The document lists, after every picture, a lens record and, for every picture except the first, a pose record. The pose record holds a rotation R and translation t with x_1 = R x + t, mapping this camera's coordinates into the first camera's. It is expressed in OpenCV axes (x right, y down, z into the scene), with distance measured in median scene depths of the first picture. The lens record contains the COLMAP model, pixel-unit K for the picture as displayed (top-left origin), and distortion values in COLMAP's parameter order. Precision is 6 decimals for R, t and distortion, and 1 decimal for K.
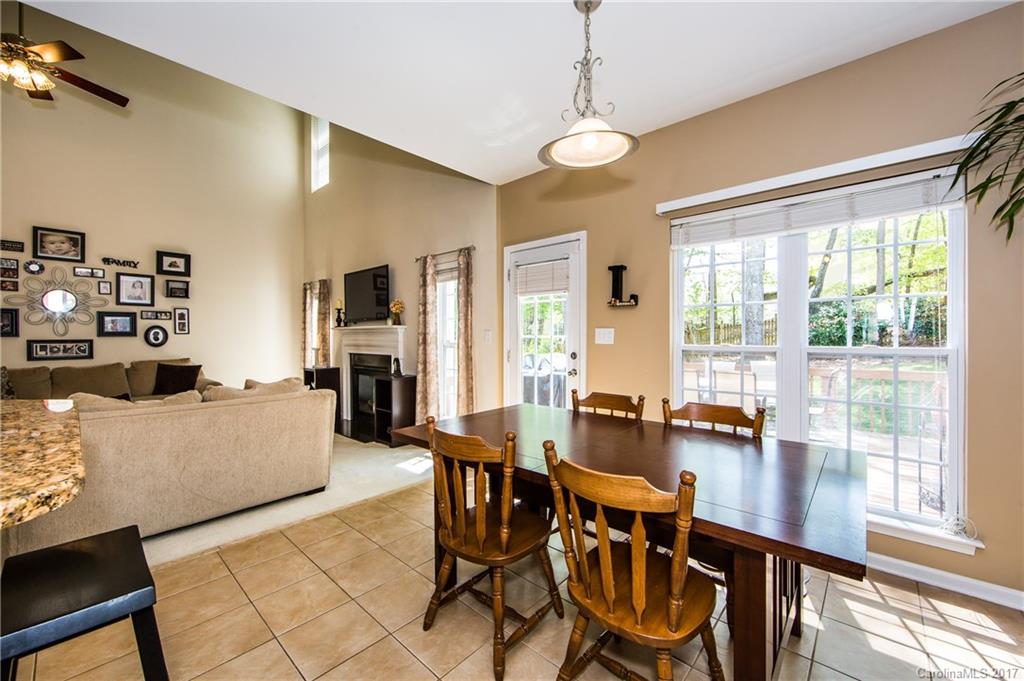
lens RADIAL K [[408.0, 0, 521.0], [0, 408.0, 344.2], [0, 0, 1]] dist [-0.002495, -0.000463]
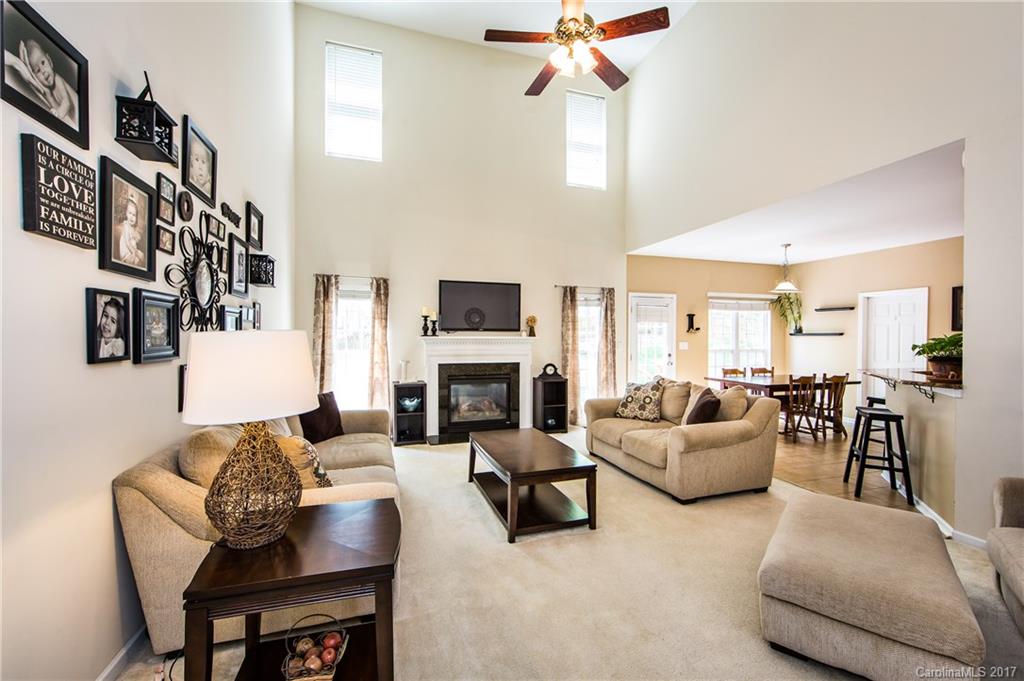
lens RADIAL K [[408.0, 0, 510.0], [0, 408.0, 337.9], [0, 0, 1]] dist [-0.002495, -0.000463]
pose [[0.510959, 0.001420, 0.859604, -1.333409], [0.010079, 0.999920, -0.007642, -0.033480], [-0.859546, 0.012568, 0.510903, 0.434685]]
